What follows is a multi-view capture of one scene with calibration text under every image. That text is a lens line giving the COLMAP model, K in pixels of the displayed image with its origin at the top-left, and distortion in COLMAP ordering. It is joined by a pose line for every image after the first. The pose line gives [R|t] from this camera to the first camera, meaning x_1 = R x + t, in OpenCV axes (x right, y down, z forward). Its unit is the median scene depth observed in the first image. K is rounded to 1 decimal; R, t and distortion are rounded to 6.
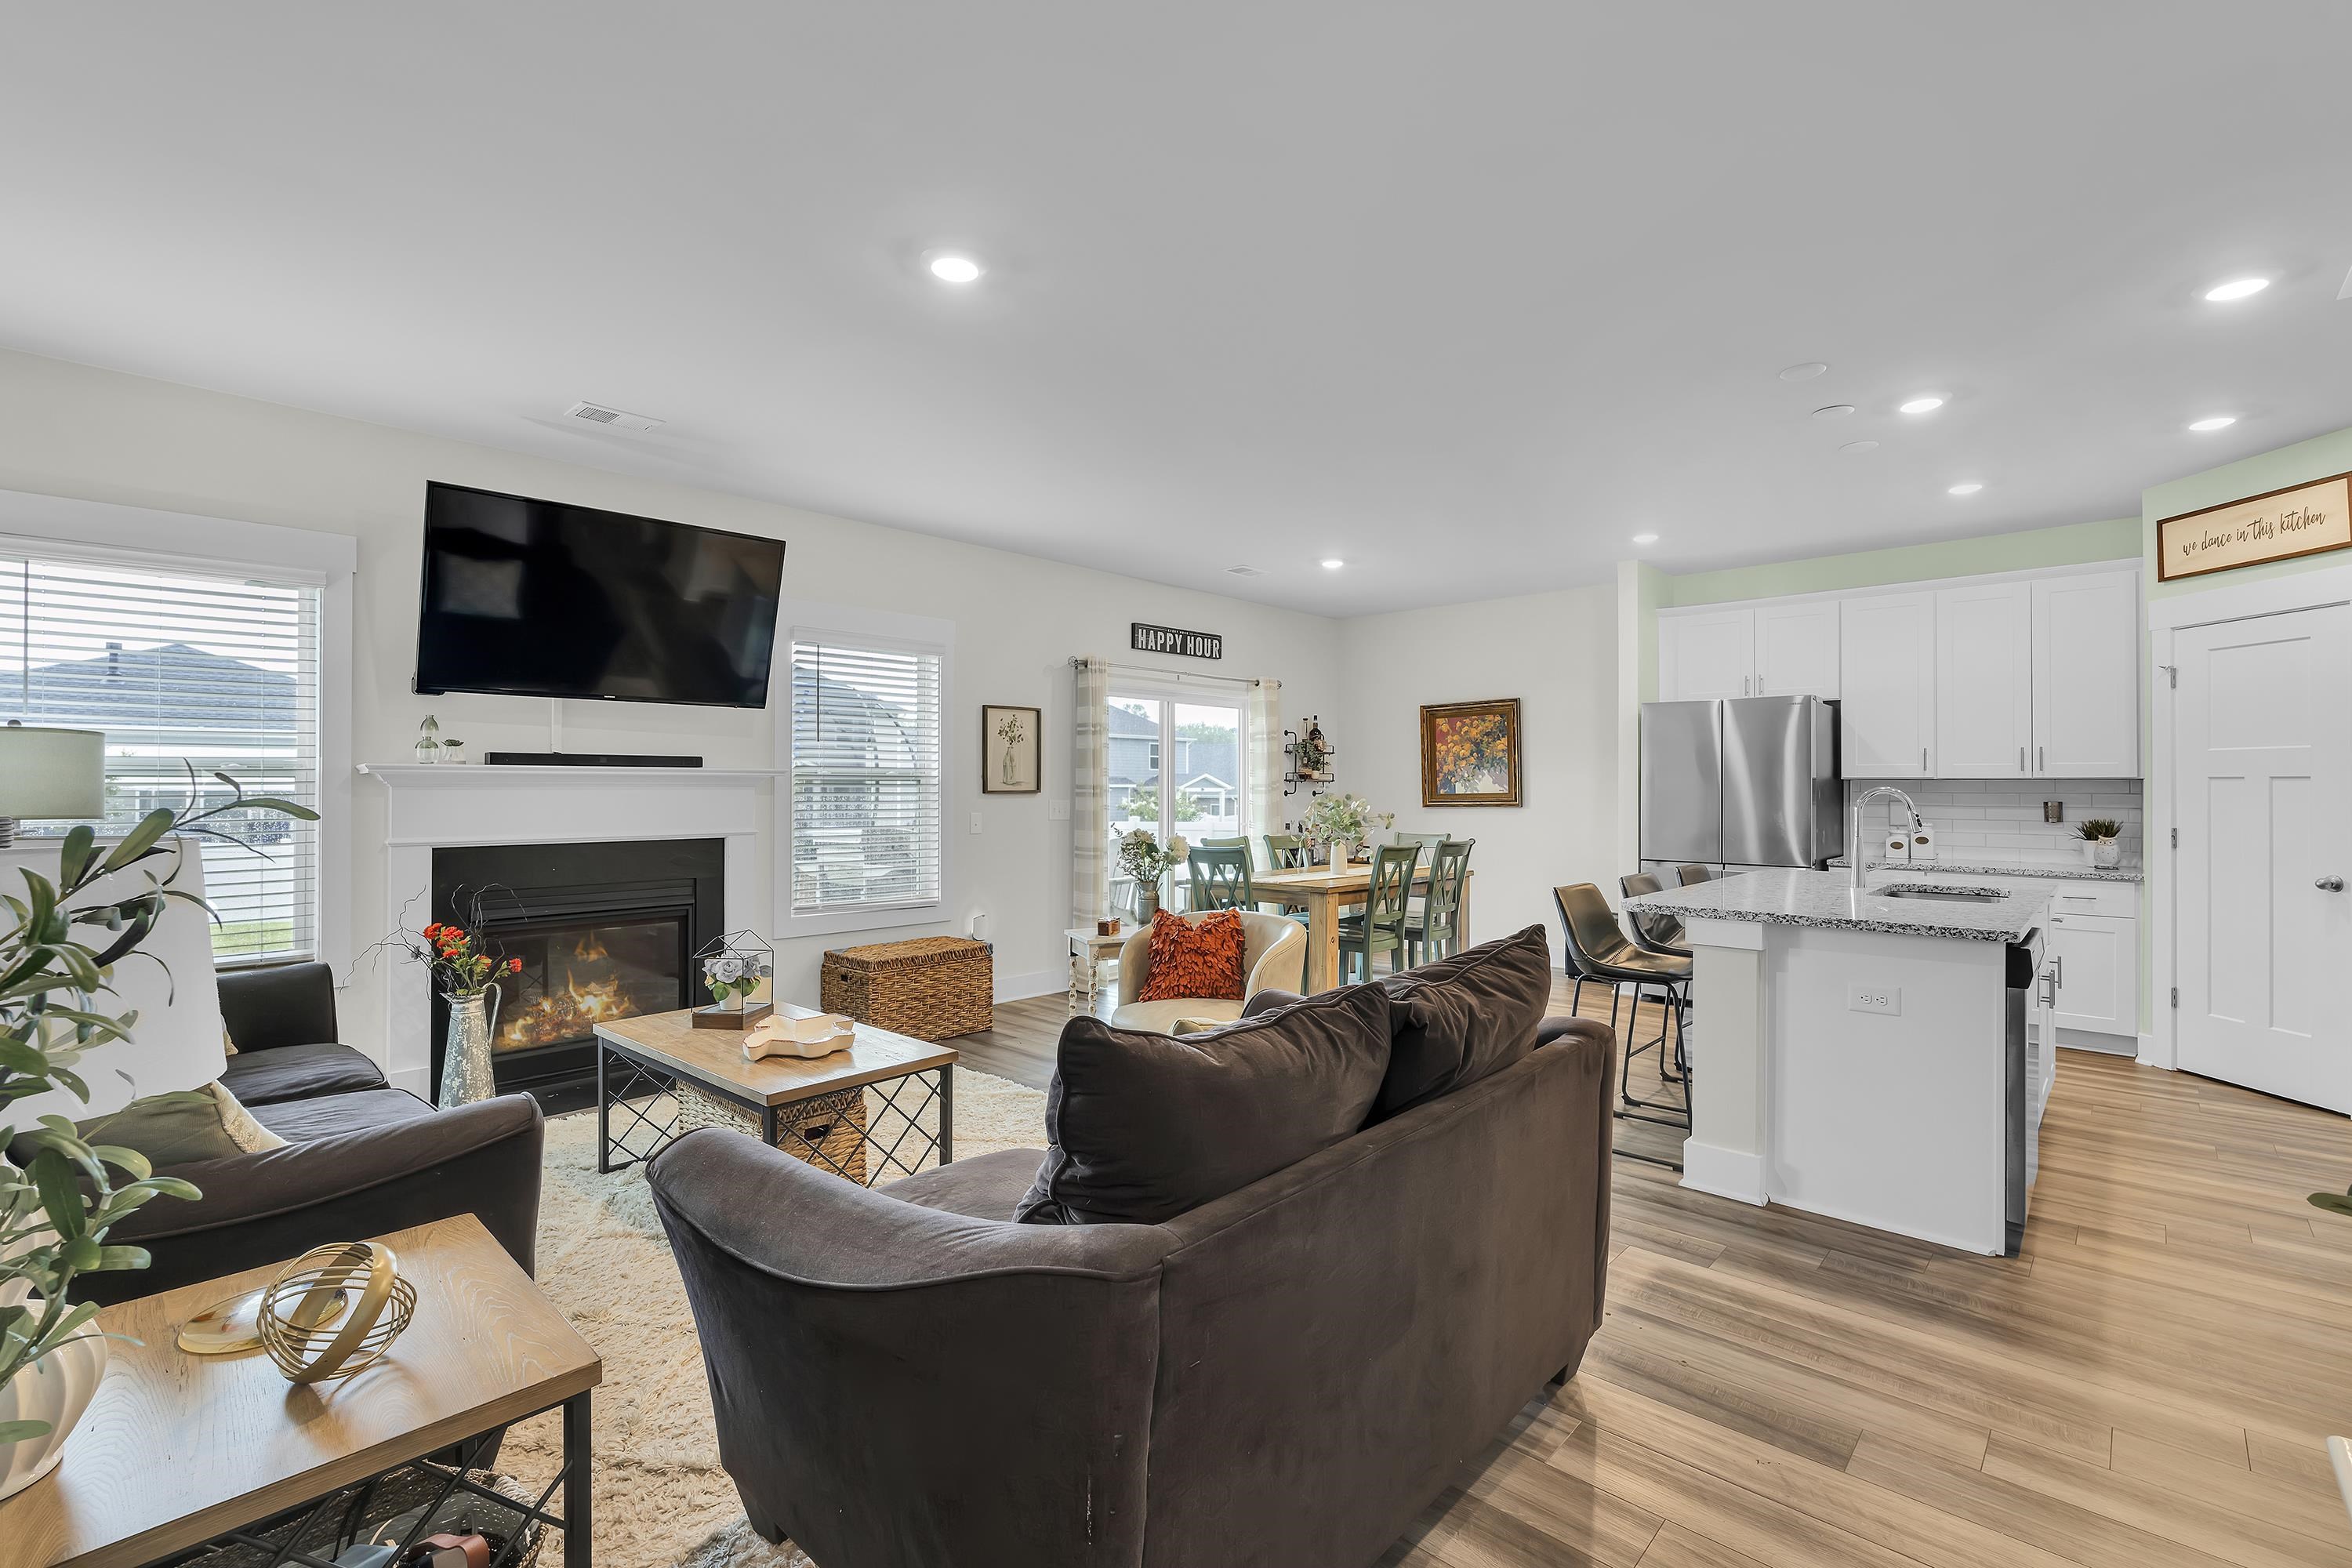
lens RADIAL K [[1053.0, 0, 1171.3], [0, 1053.0, 773.9], [0, 0, 1]] dist [-0.000114, 0.000156]
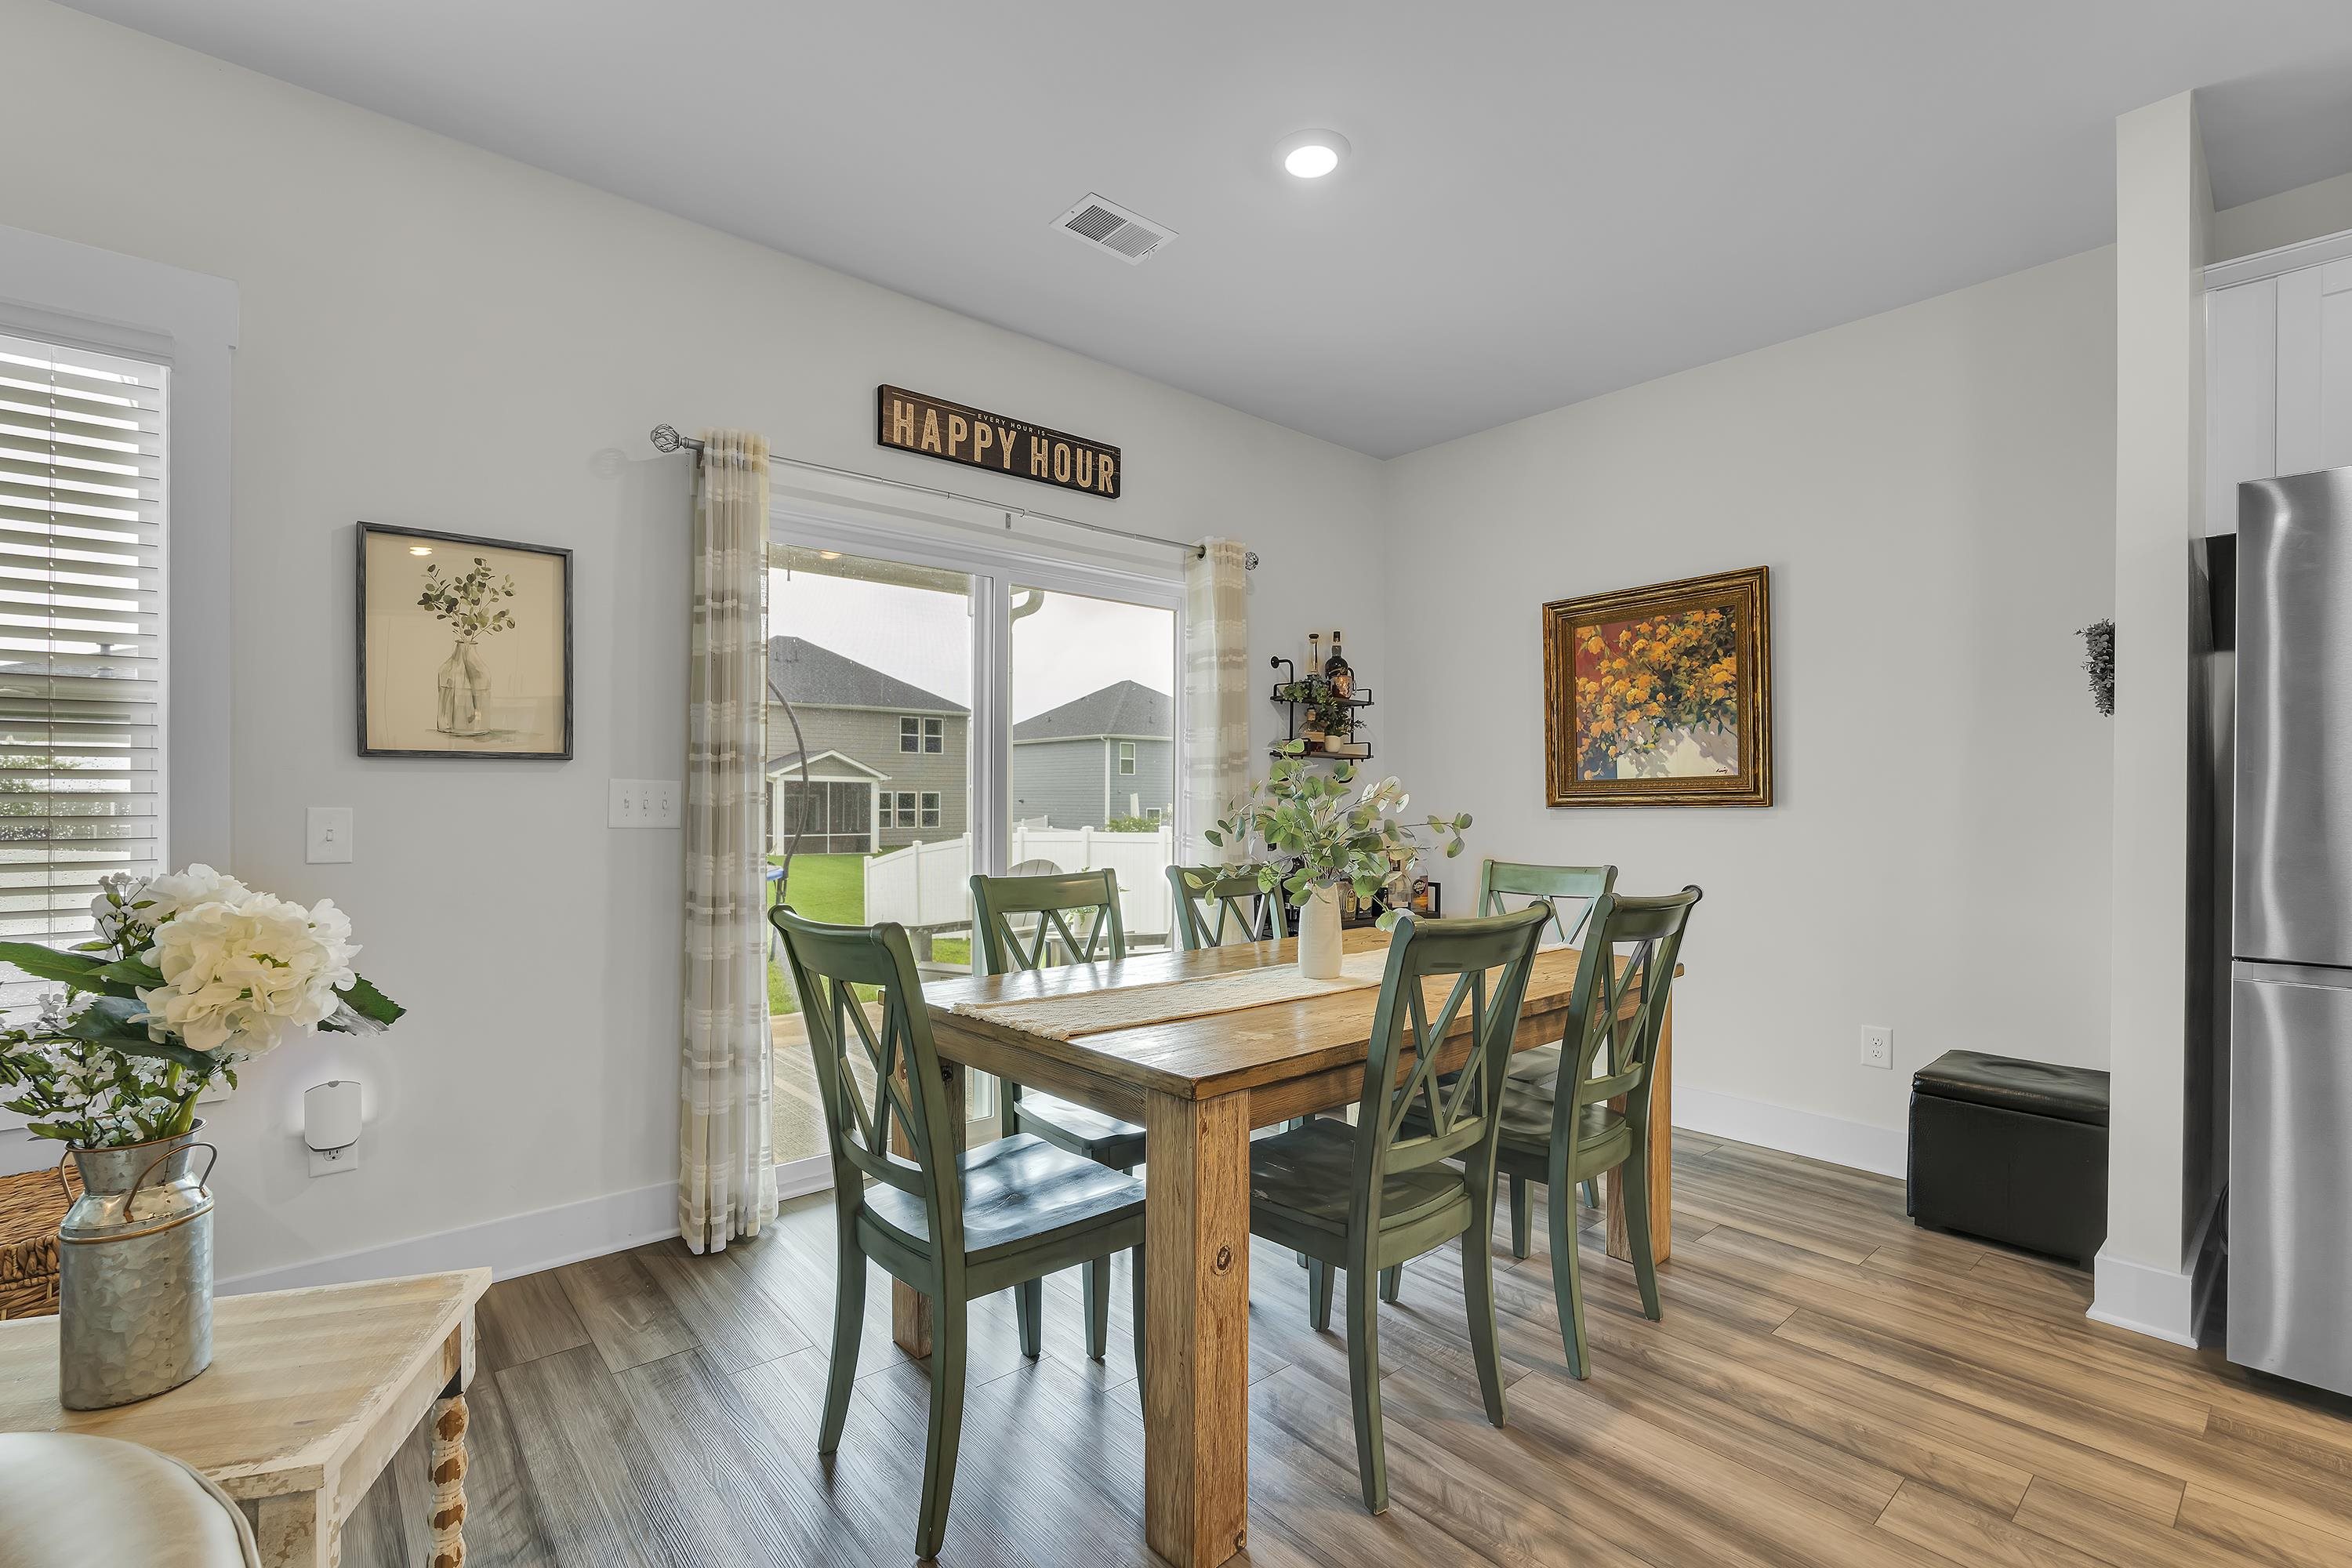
lens RADIAL K [[1039.7, 0, 1177.9], [0, 1039.7, 797.9], [0, 0, 1]] dist [-0.000882, 0.000415]
pose [[0.994765, 0.002372, -0.102159, 0.147017], [-0.001125, 0.999924, 0.012259, 0.027302], [0.102181, -0.012080, 0.994693, 0.629307]]
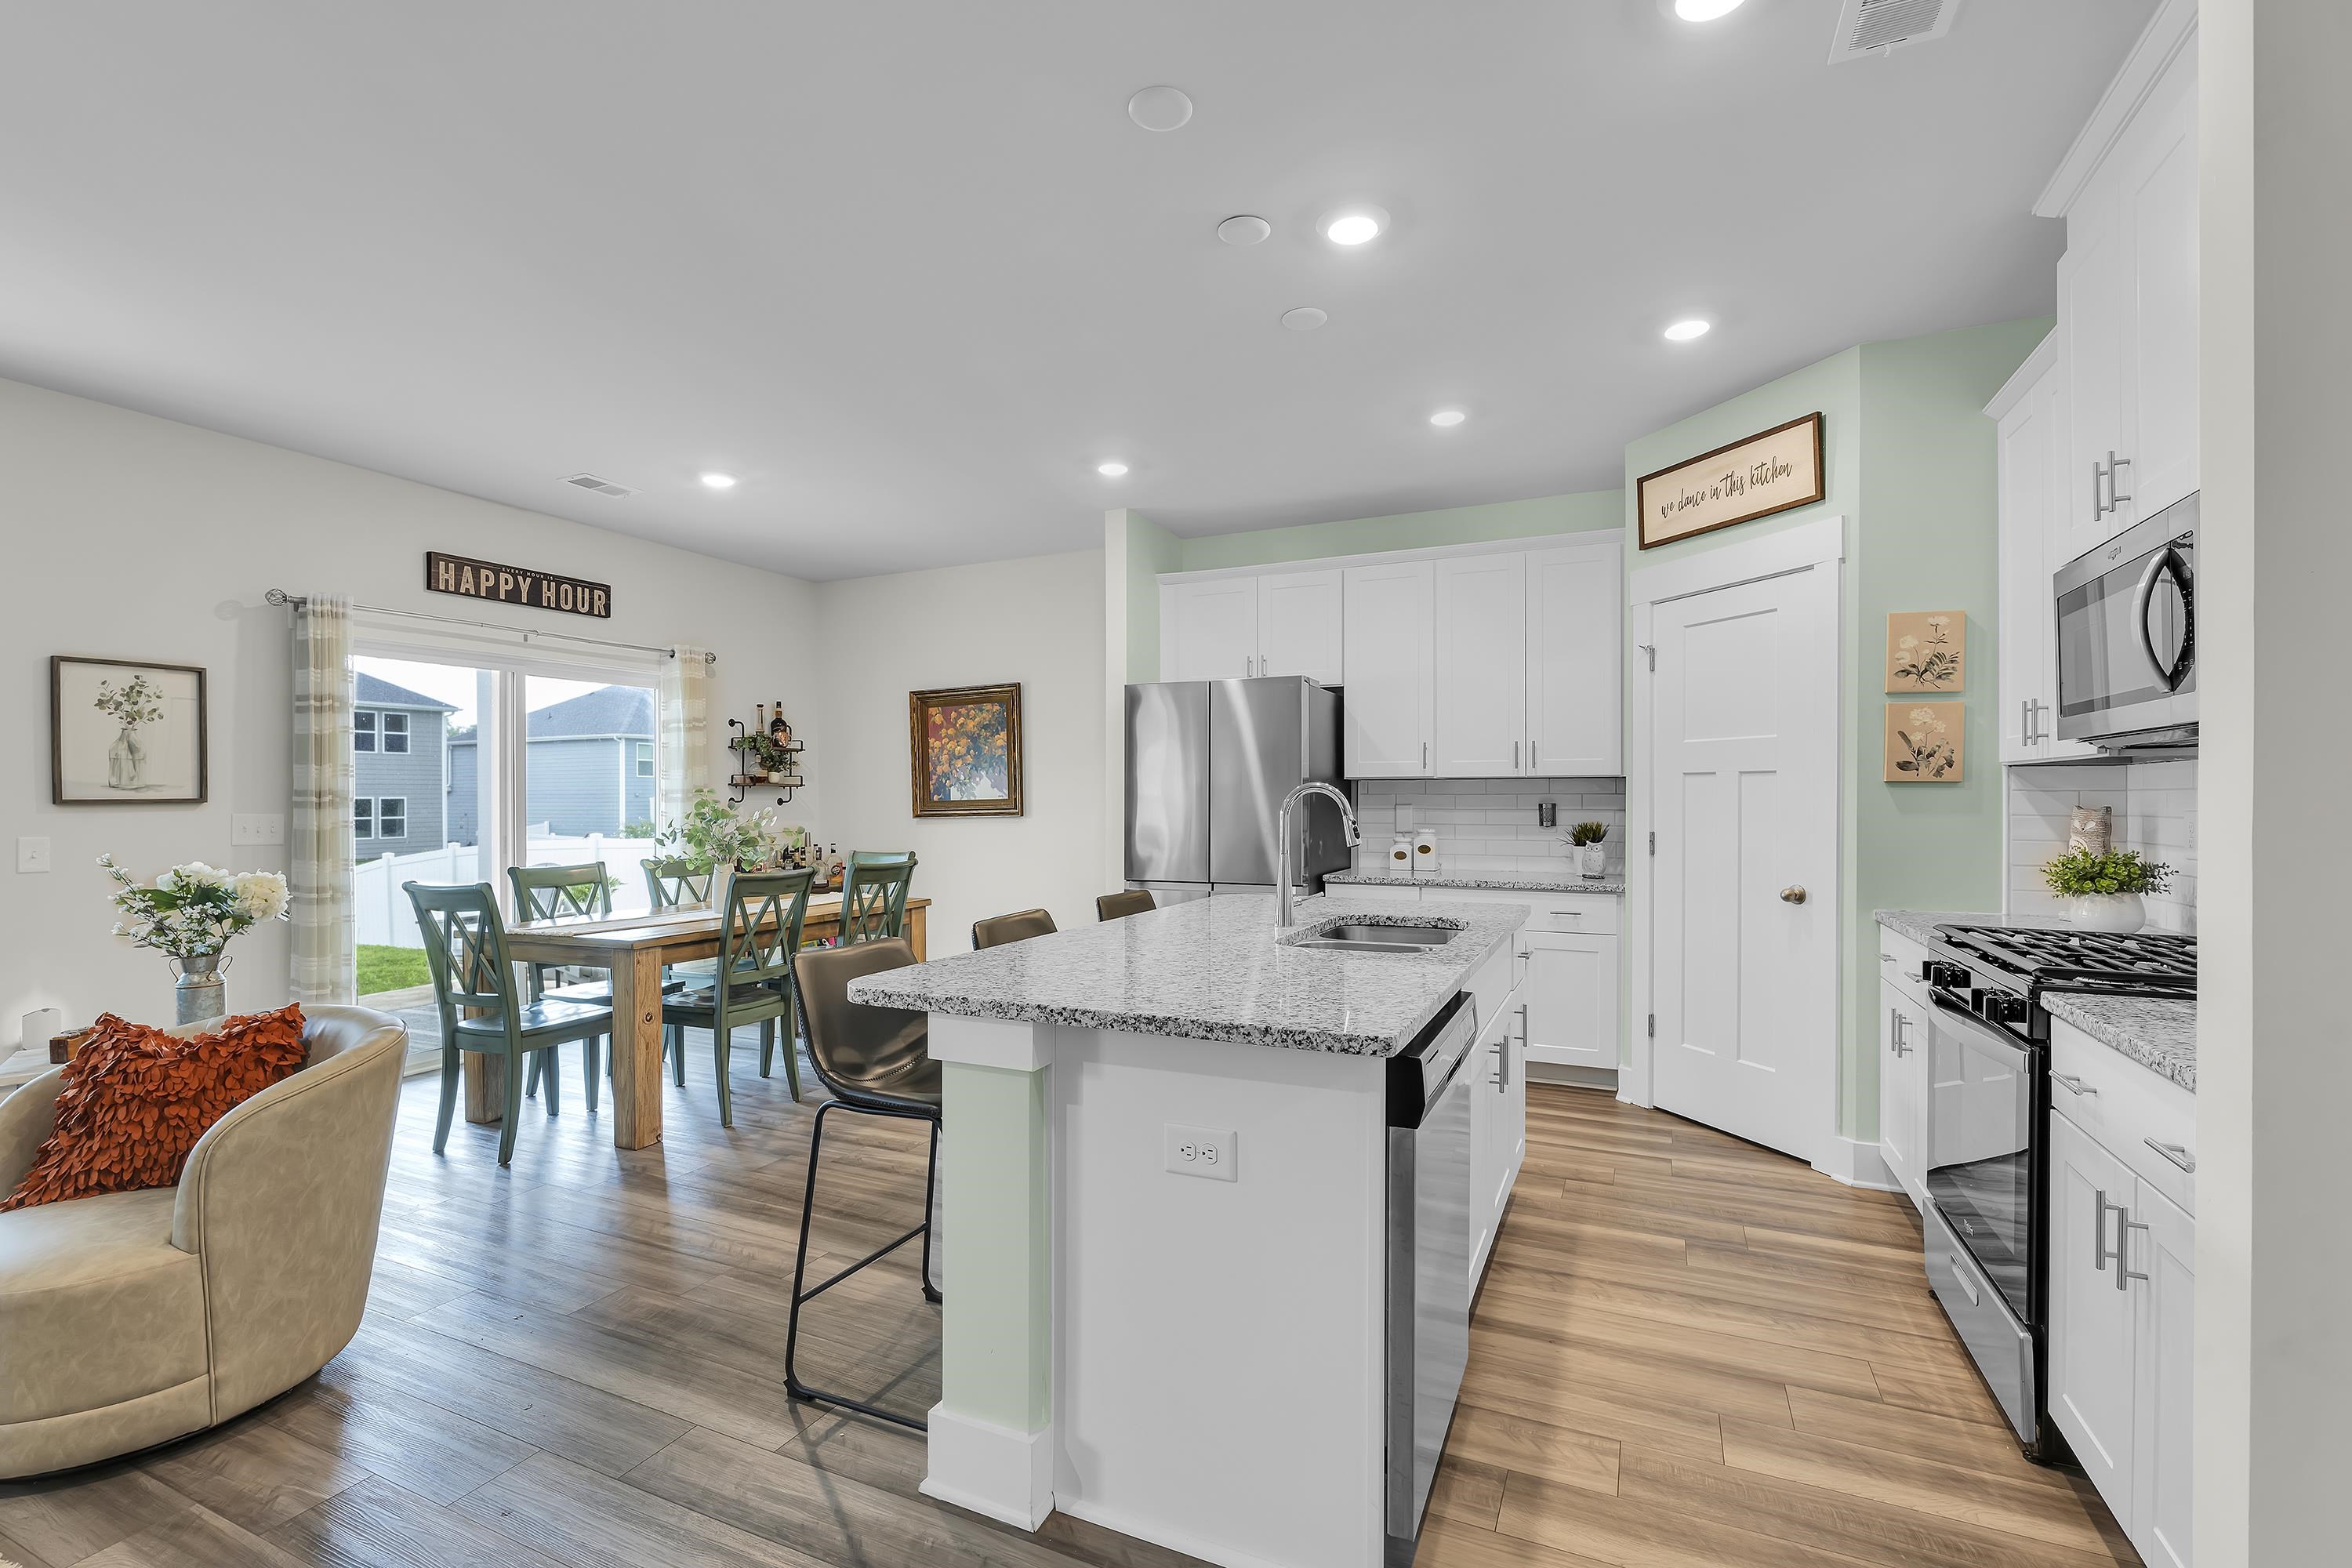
lens RADIAL K [[1039.7, 0, 1177.9], [0, 1039.7, 797.9], [0, 0, 1]] dist [-0.000882, 0.000415]
pose [[0.949702, -0.006493, 0.313089, 0.232471], [0.002300, 0.999903, 0.013761, 0.007866], [-0.313148, -0.012349, 0.949624, 0.229322]]
